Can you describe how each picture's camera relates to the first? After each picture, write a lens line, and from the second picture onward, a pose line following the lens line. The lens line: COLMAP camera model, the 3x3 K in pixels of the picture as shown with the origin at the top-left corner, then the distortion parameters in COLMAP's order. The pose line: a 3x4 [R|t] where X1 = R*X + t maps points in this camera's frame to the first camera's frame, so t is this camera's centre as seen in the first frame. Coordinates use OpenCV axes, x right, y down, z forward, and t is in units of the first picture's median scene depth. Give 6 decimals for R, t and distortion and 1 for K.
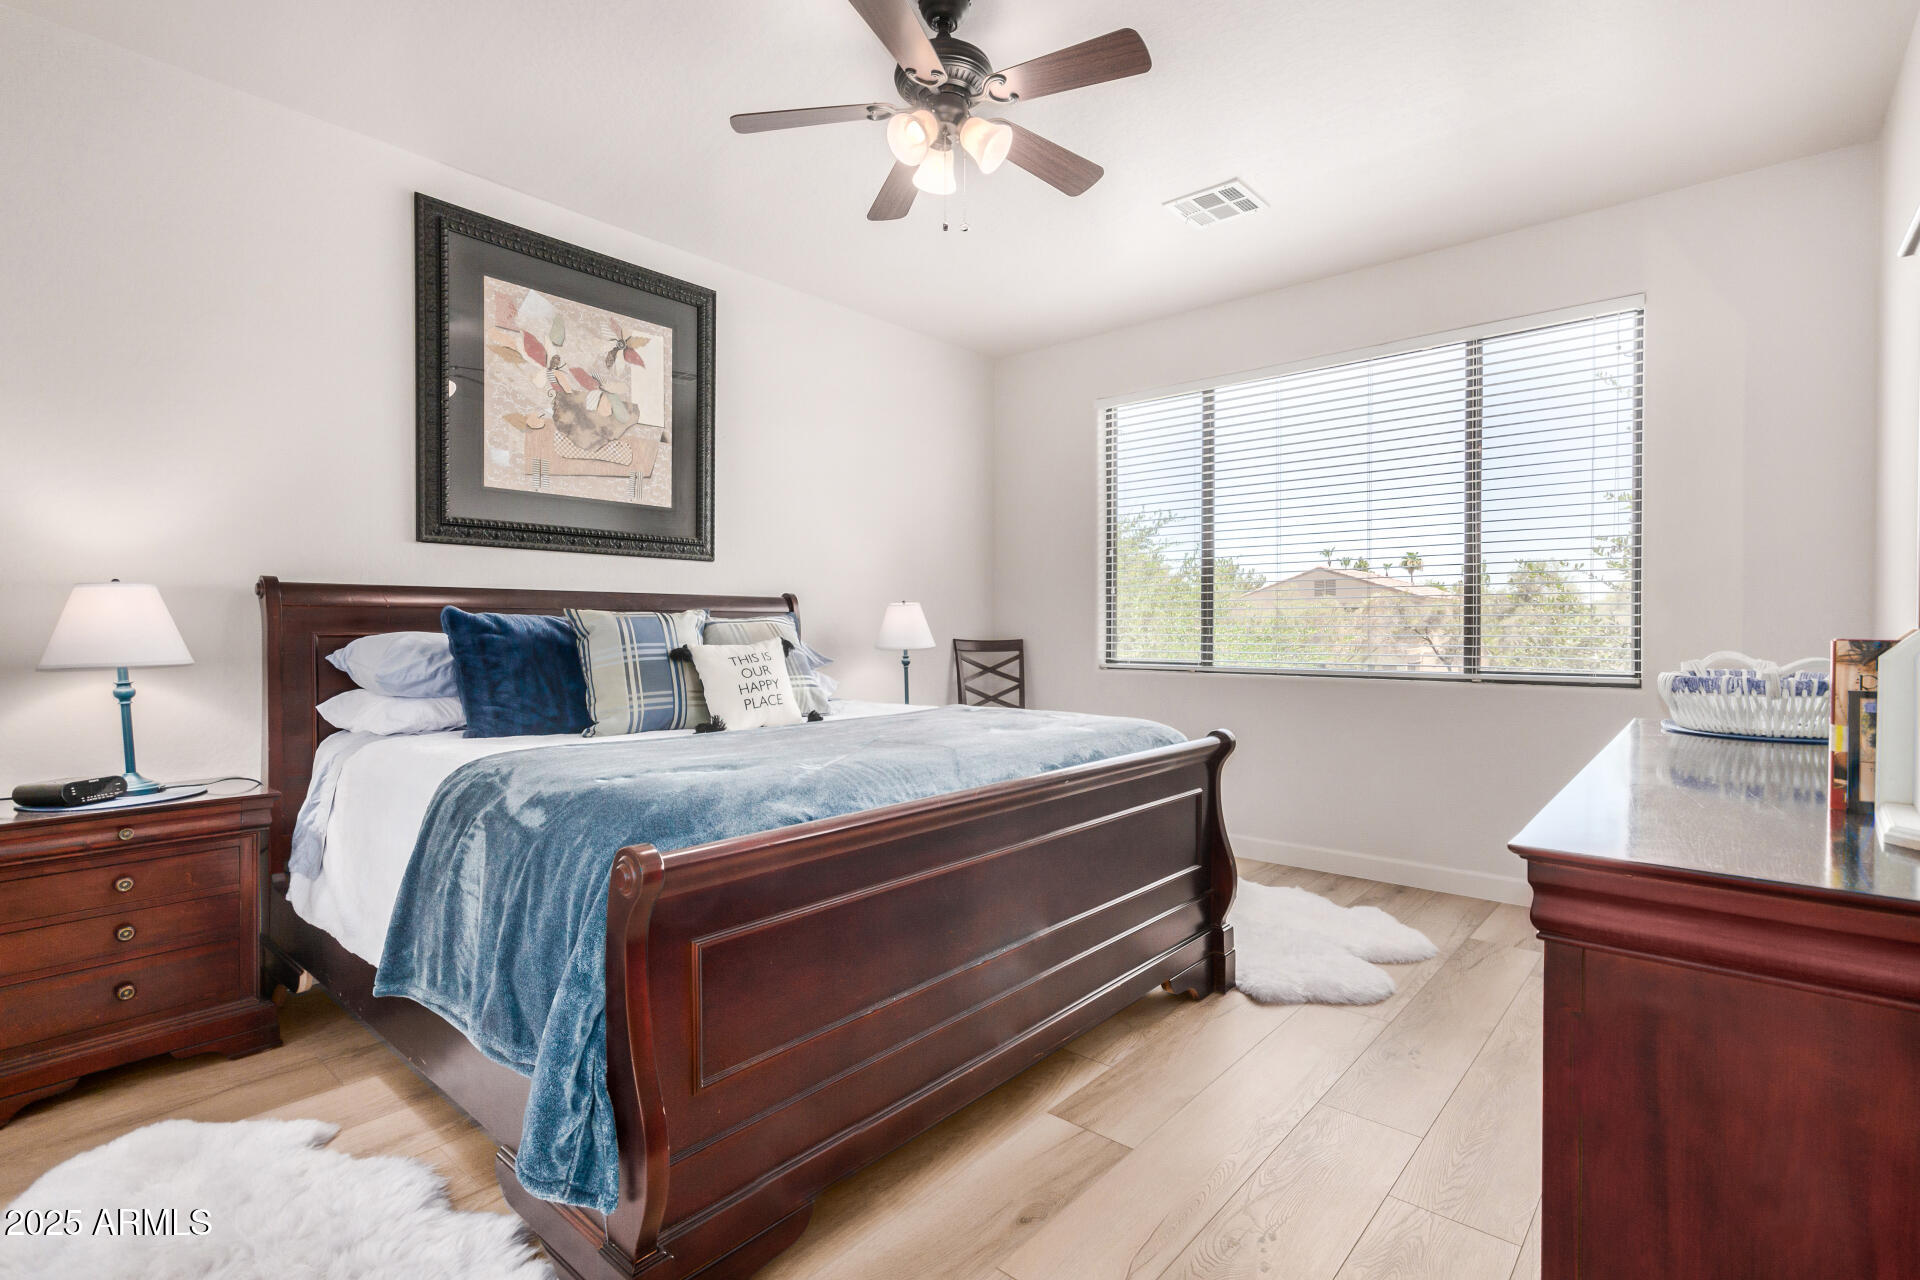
lens RADIAL K [[904.9, 0, 960.0], [0, 904.9, 640.0], [0, 0, 1]] dist [-0.000161, 0.000204]
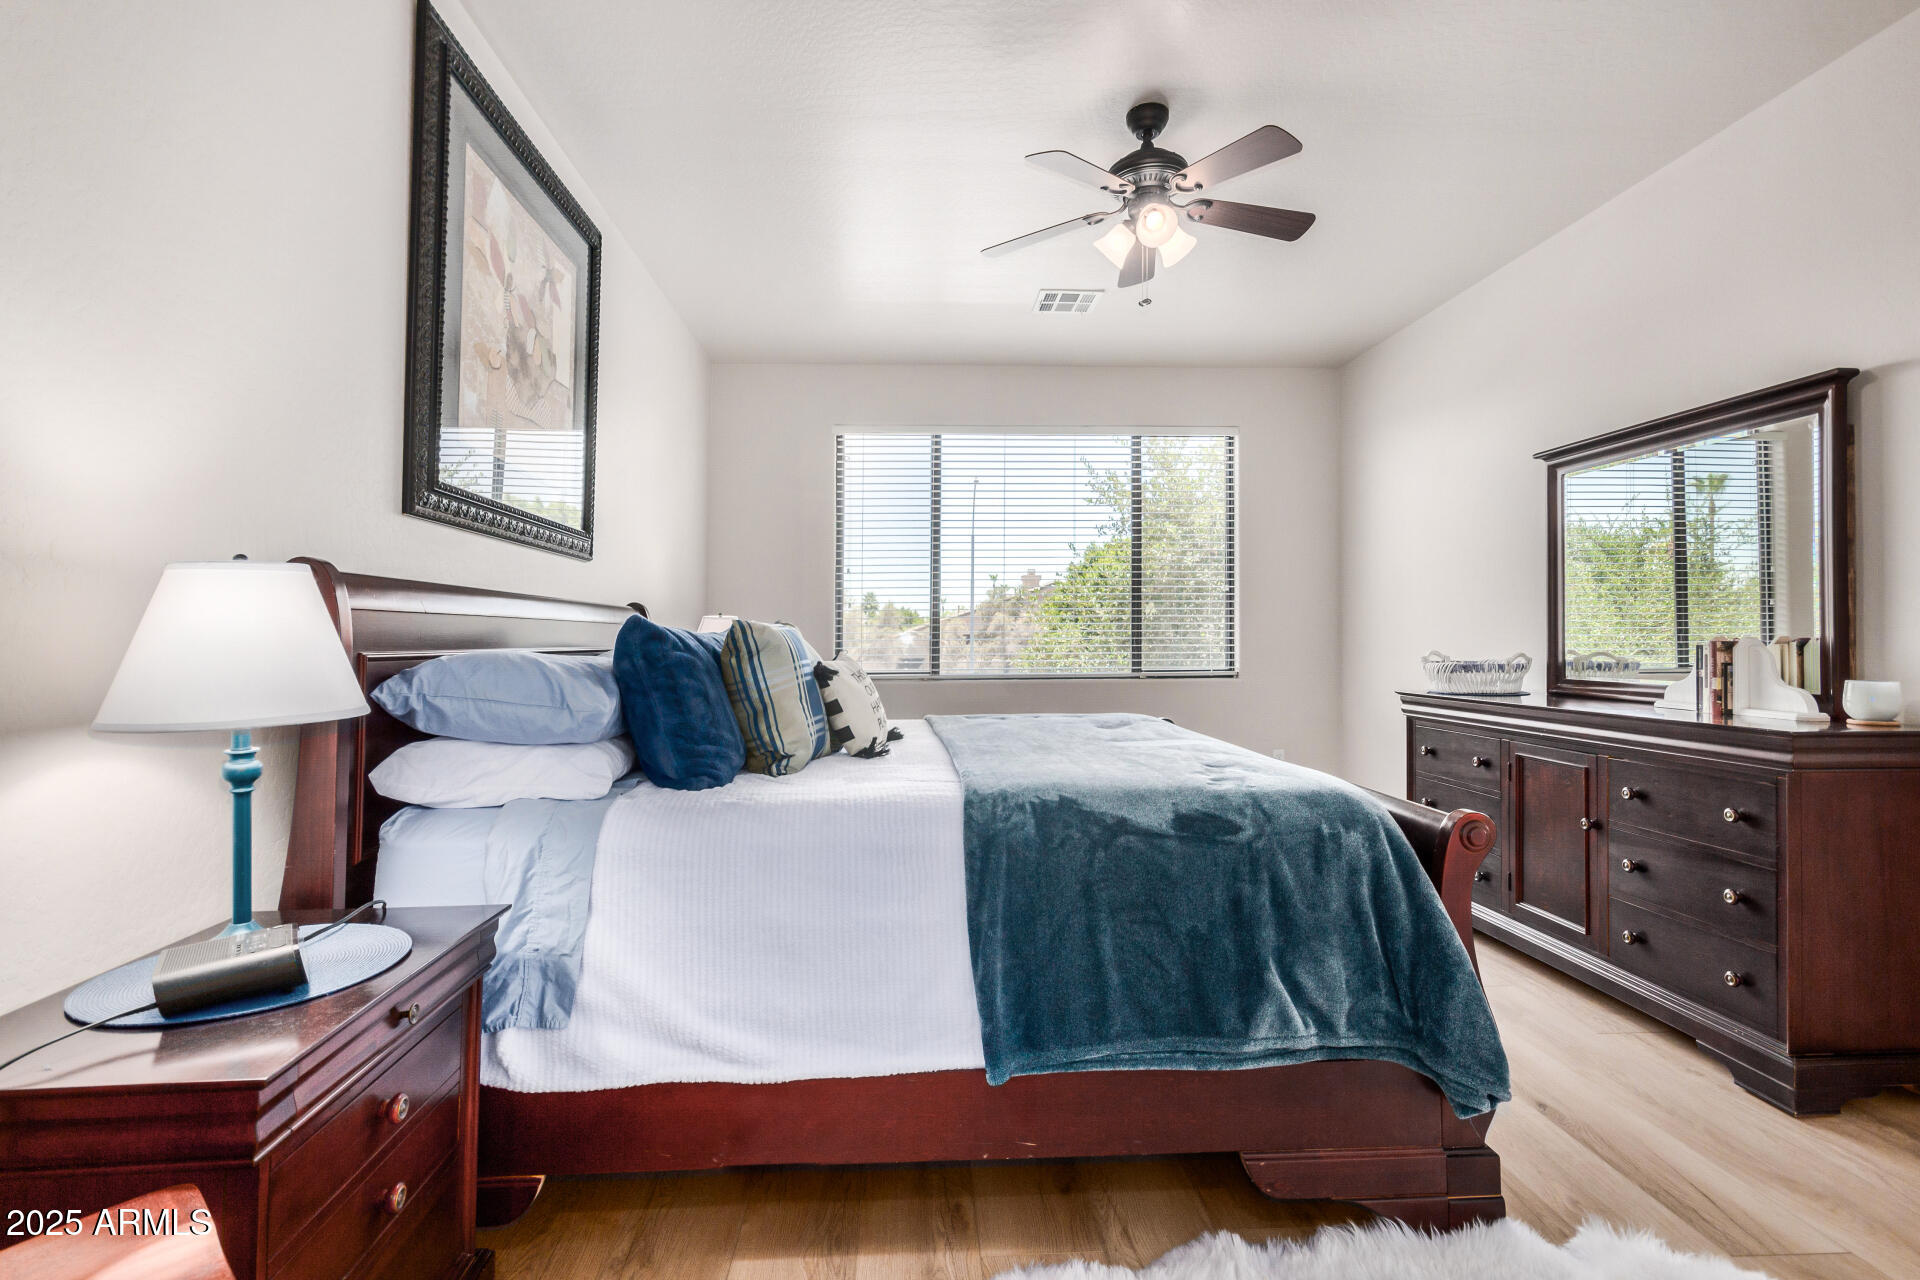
lens RADIAL K [[892.3, 0, 960.0], [0, 892.3, 640.0], [0, 0, 1]] dist [-0.002408, -0.000016]
pose [[0.715904, -0.004313, 0.698186, -0.844841], [0.015604, 0.999830, -0.009824, -0.005185], [-0.698025, 0.017928, 0.715849, 0.285780]]
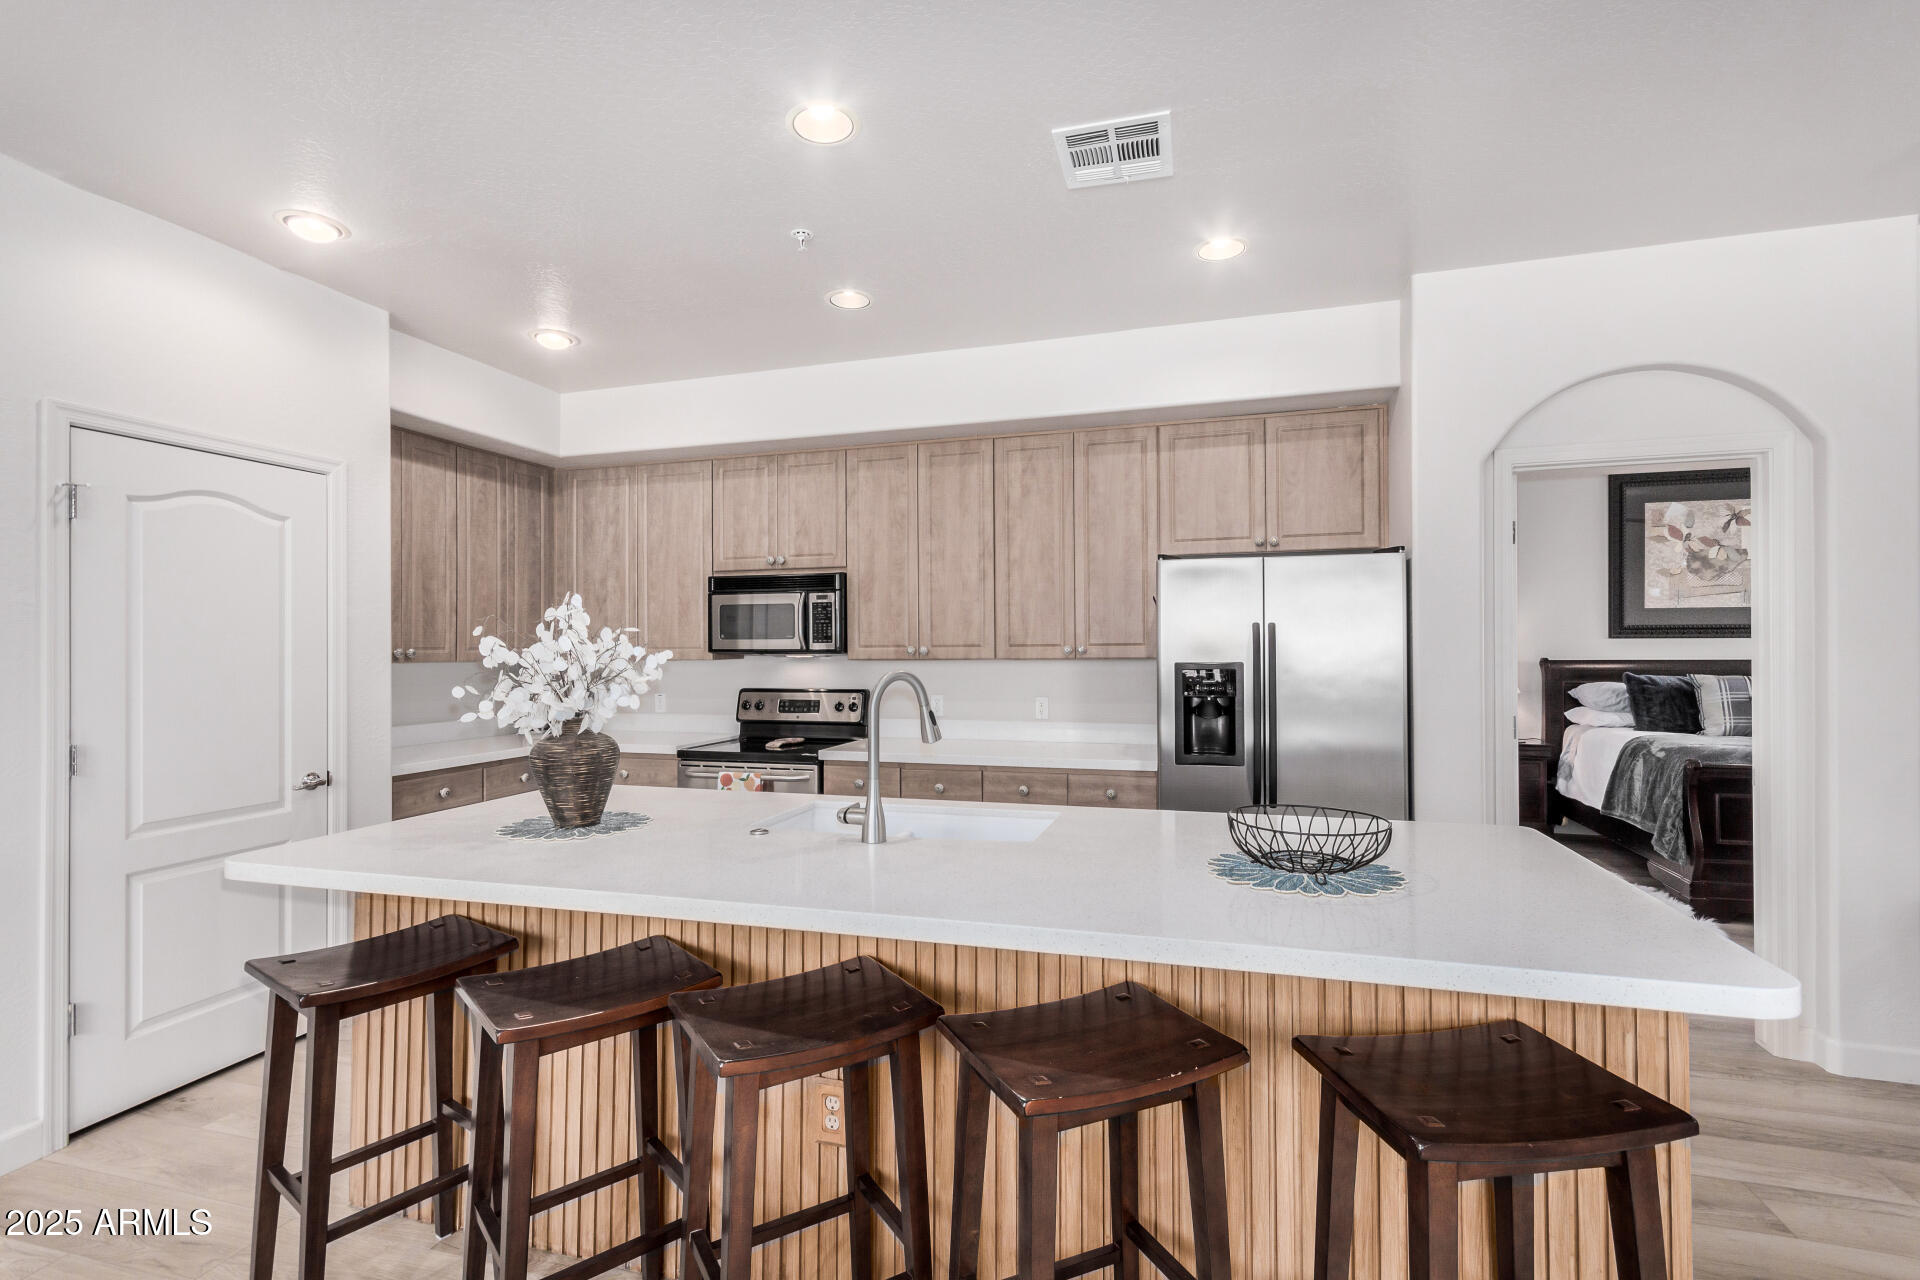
lens RADIAL K [[879.1, 0, 960.0], [0, 879.1, 640.0], [0, 0, 1]] dist [0.000519, 0.000258]
pose [[0.406358, -0.008650, -0.913673, 0.727507], [-0.011286, 0.999831, -0.014485, -0.063648], [0.913644, 0.016198, 0.406192, -1.343397]]
